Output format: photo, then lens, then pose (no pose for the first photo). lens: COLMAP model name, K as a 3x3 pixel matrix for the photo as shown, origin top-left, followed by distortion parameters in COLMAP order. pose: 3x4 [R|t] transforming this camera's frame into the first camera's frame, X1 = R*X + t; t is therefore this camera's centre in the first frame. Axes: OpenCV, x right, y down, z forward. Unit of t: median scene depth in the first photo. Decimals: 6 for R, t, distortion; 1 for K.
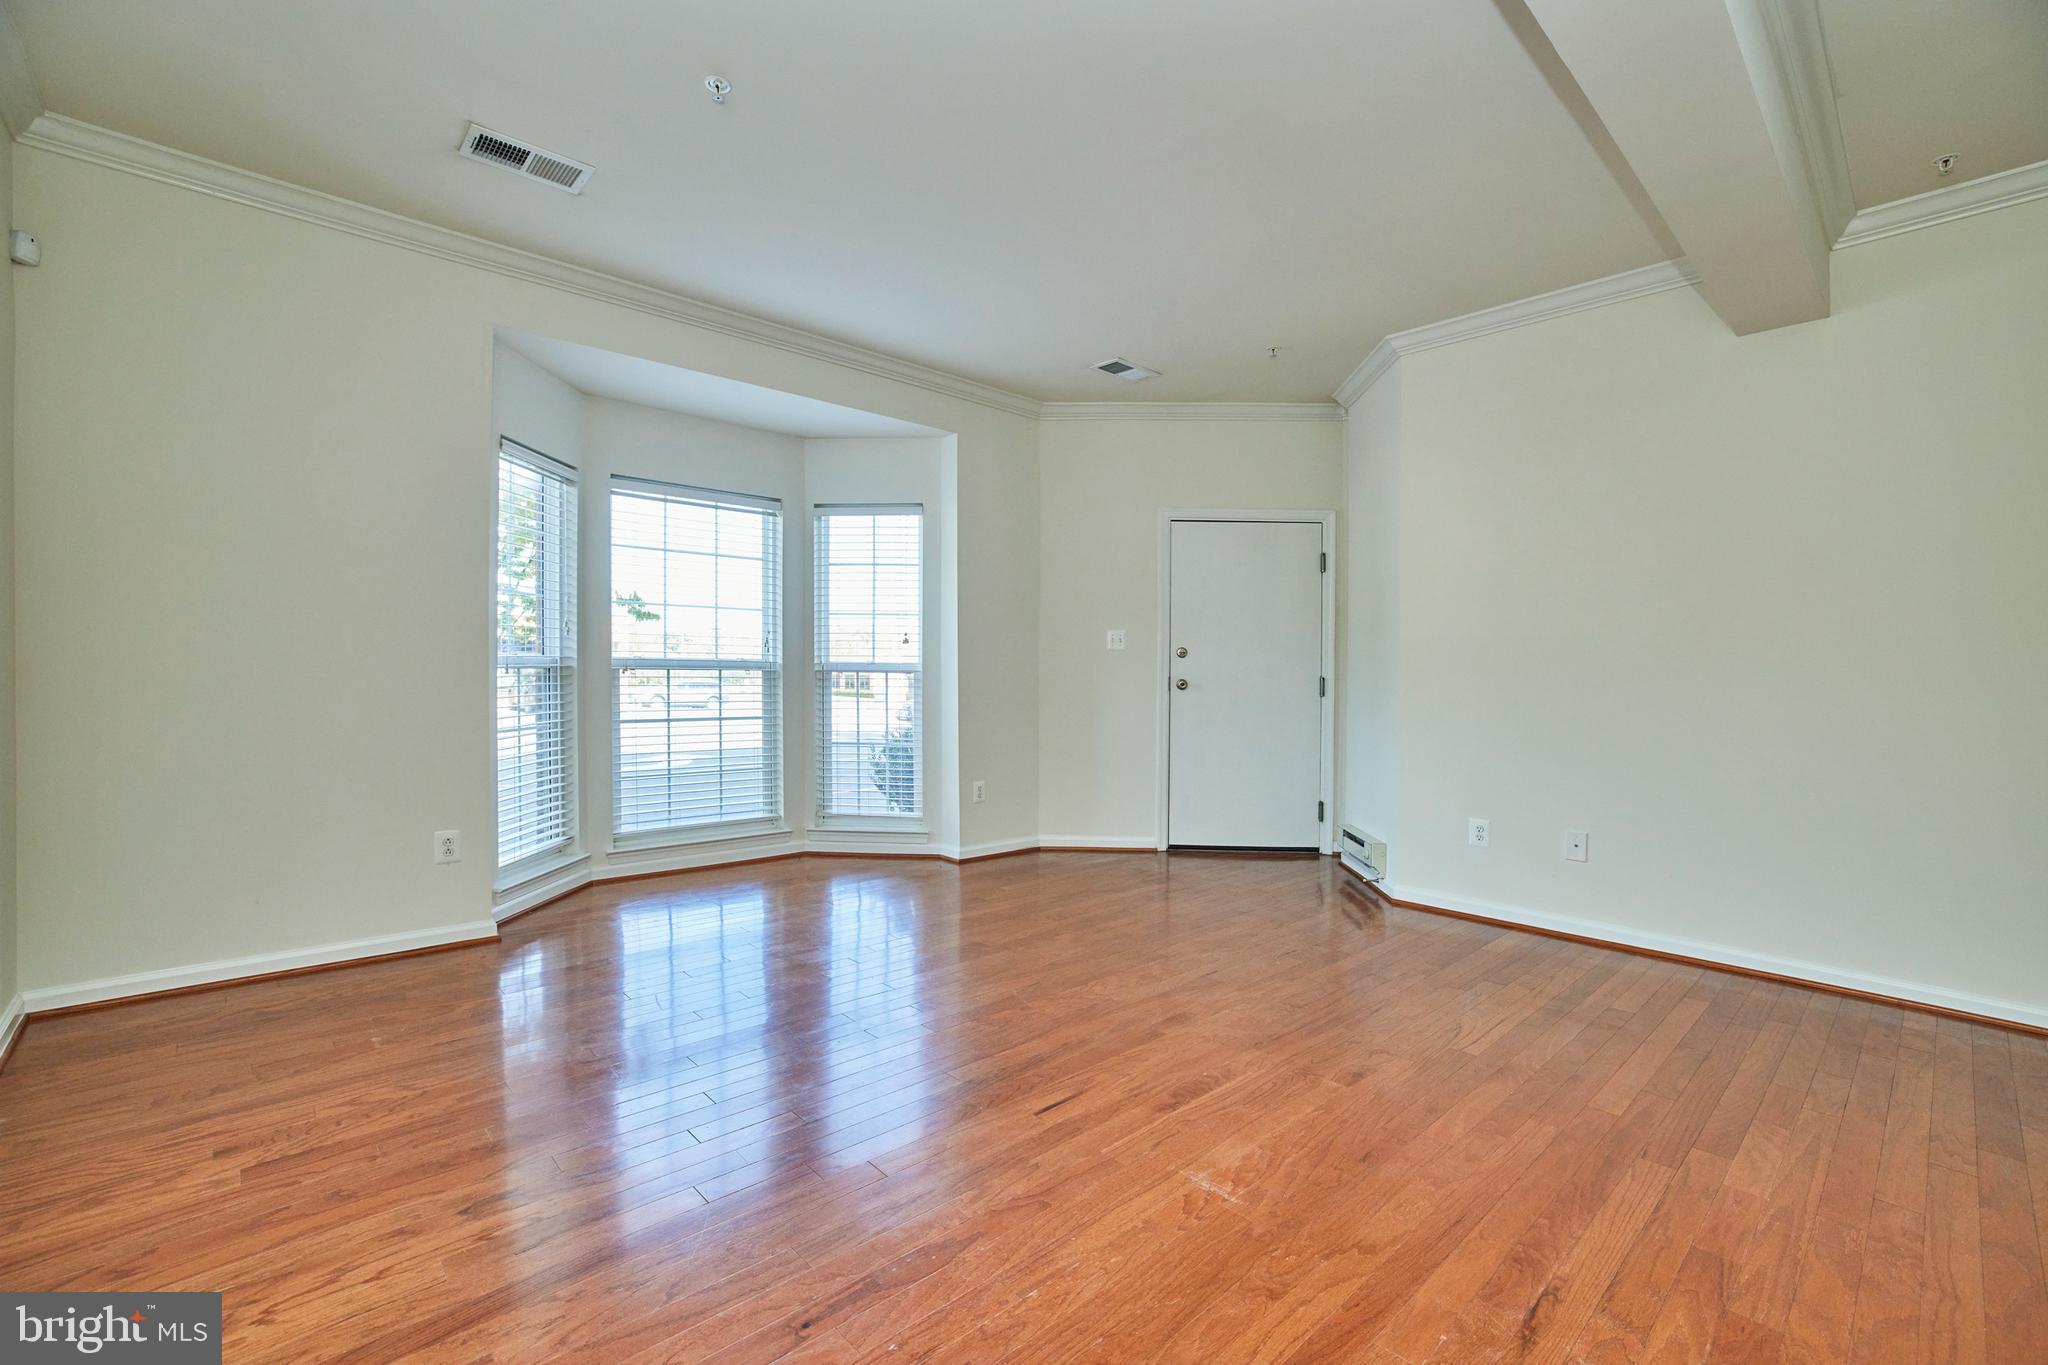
lens RADIAL K [[873.9, 0, 1030.8], [0, 873.9, 677.1], [0, 0, 1]] dist [-0.041288, 0.011802]
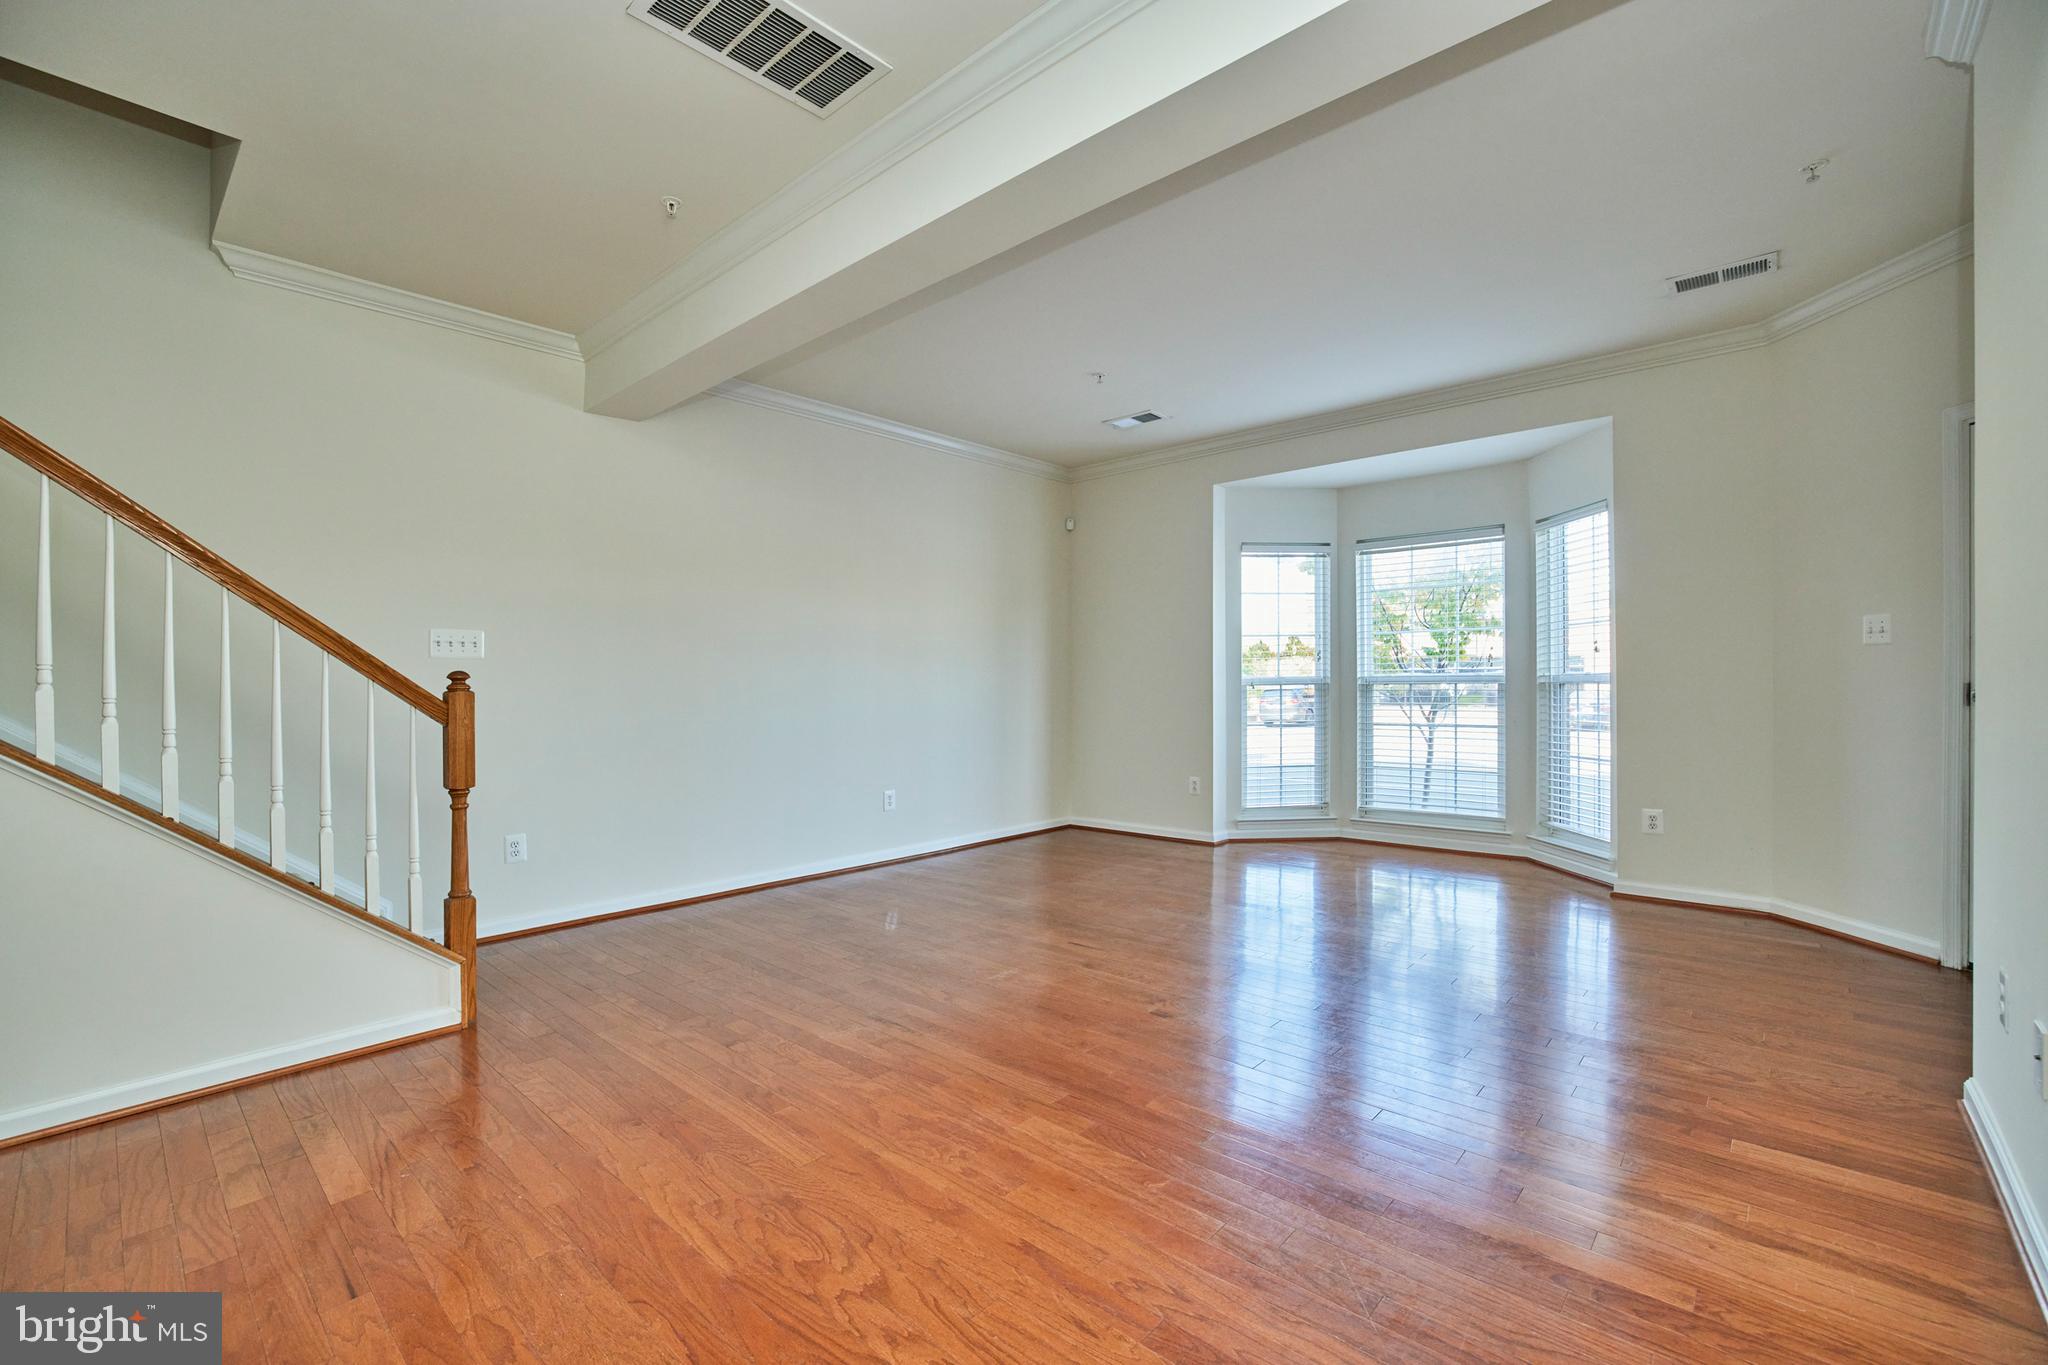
lens RADIAL K [[873.9, 0, 1017.7], [0, 873.9, 682.6], [0, 0, 1]] dist [-0.041288, 0.011802]
pose [[0.082828, -0.014748, -0.996455, 0.787329], [0.006226, 0.999879, -0.014281, 0.003684], [0.996544, -0.005021, 0.082909, 0.341189]]
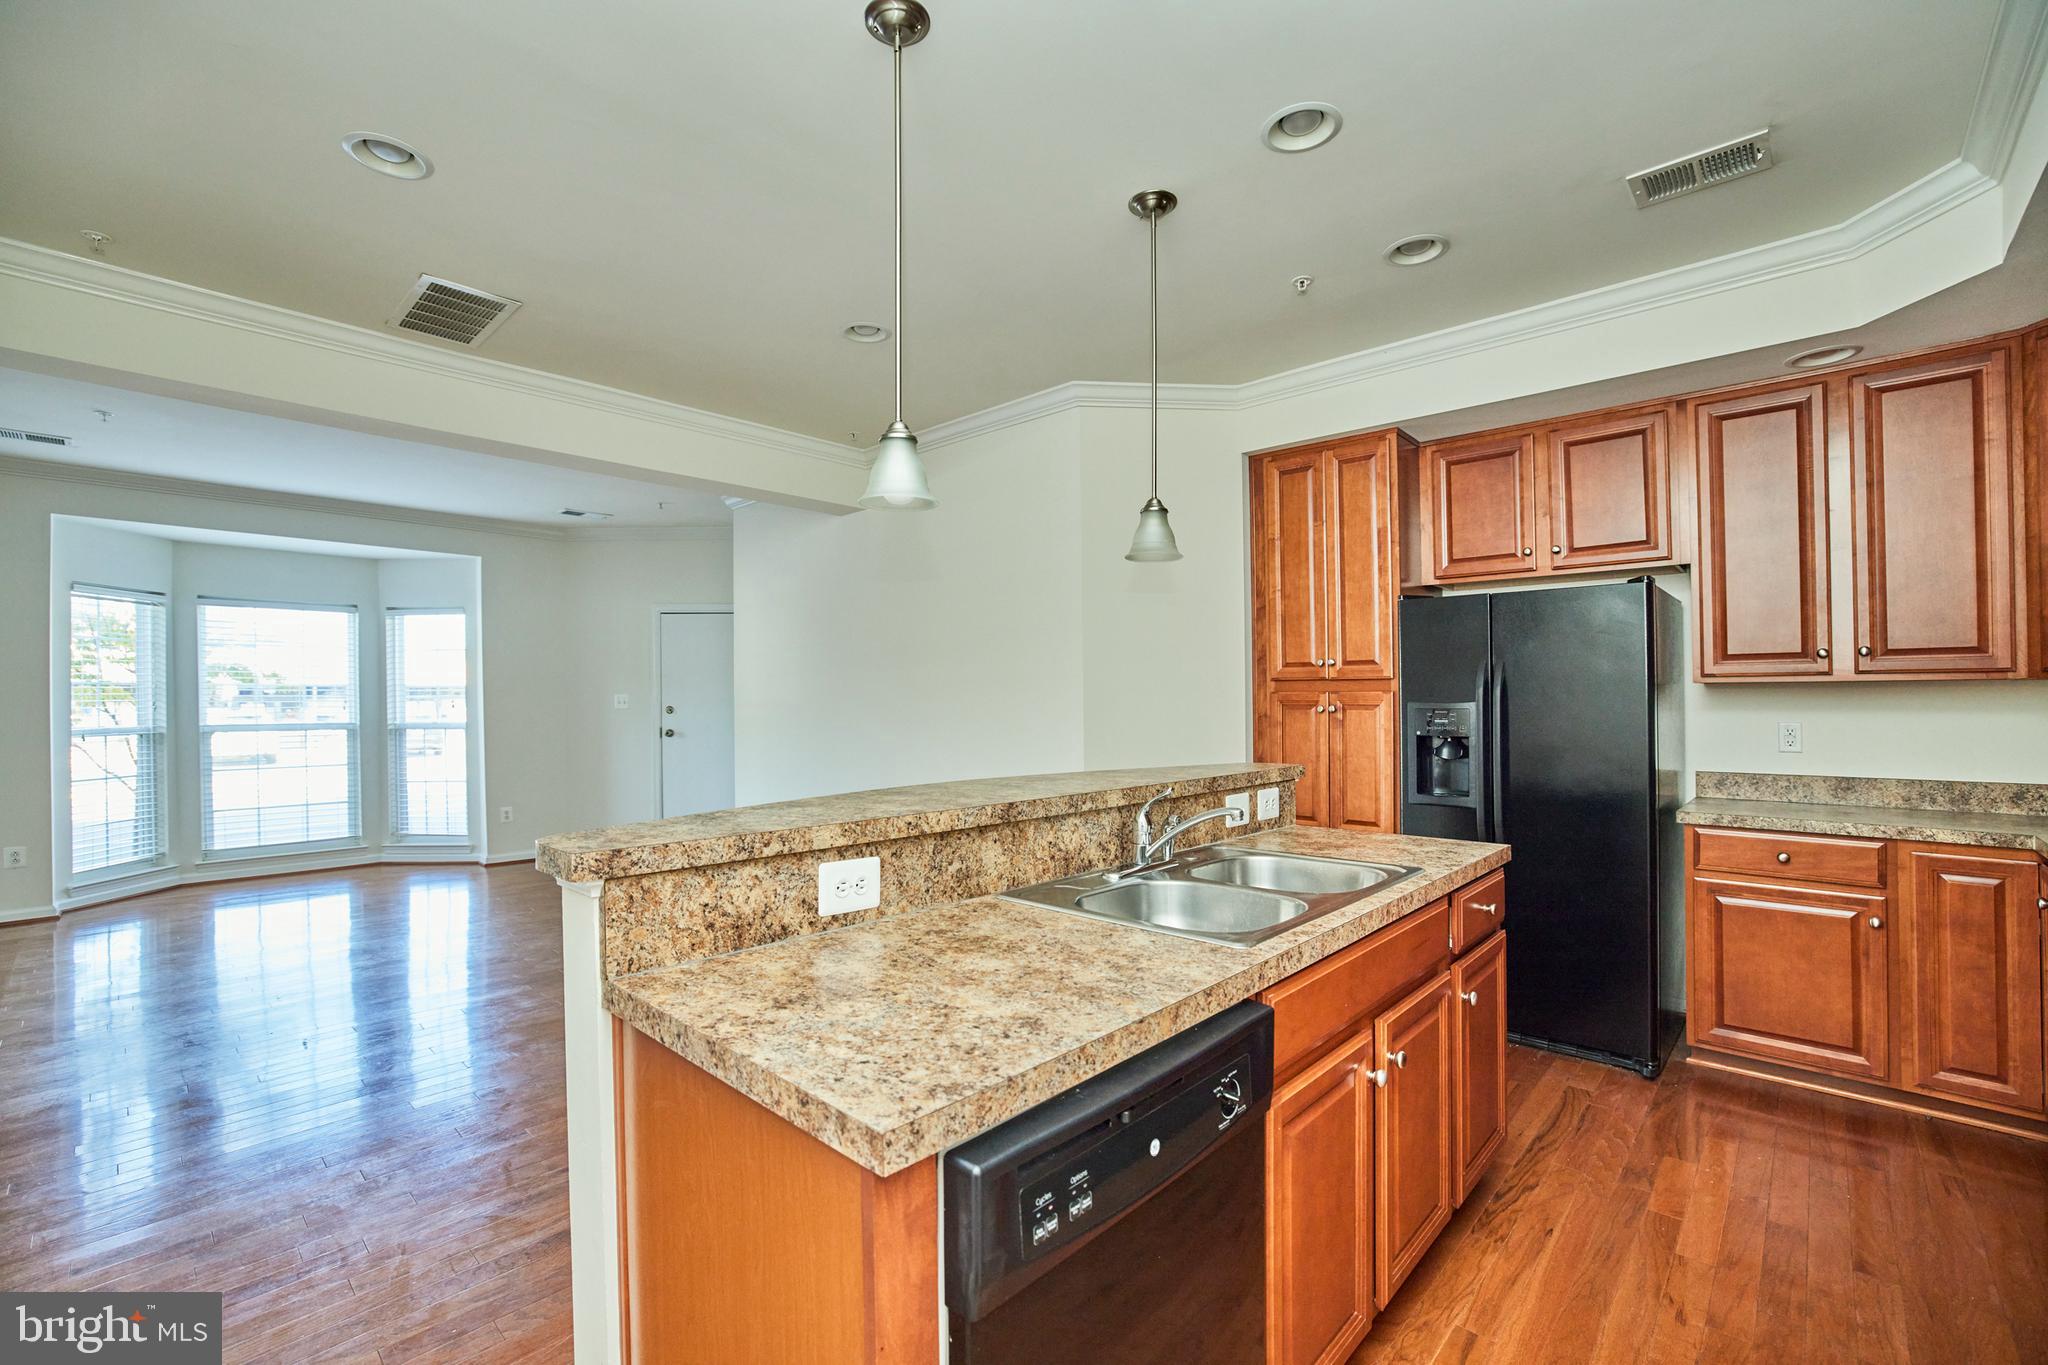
lens RADIAL K [[873.9, 0, 1020.5], [0, 873.9, 691.4], [0, 0, 1]] dist [-0.041288, 0.011802]
pose [[0.997235, -0.017299, 0.072275, 0.715081], [0.018395, 0.999725, -0.014530, -0.030997], [-0.072003, 0.015819, 0.997279, -0.455133]]
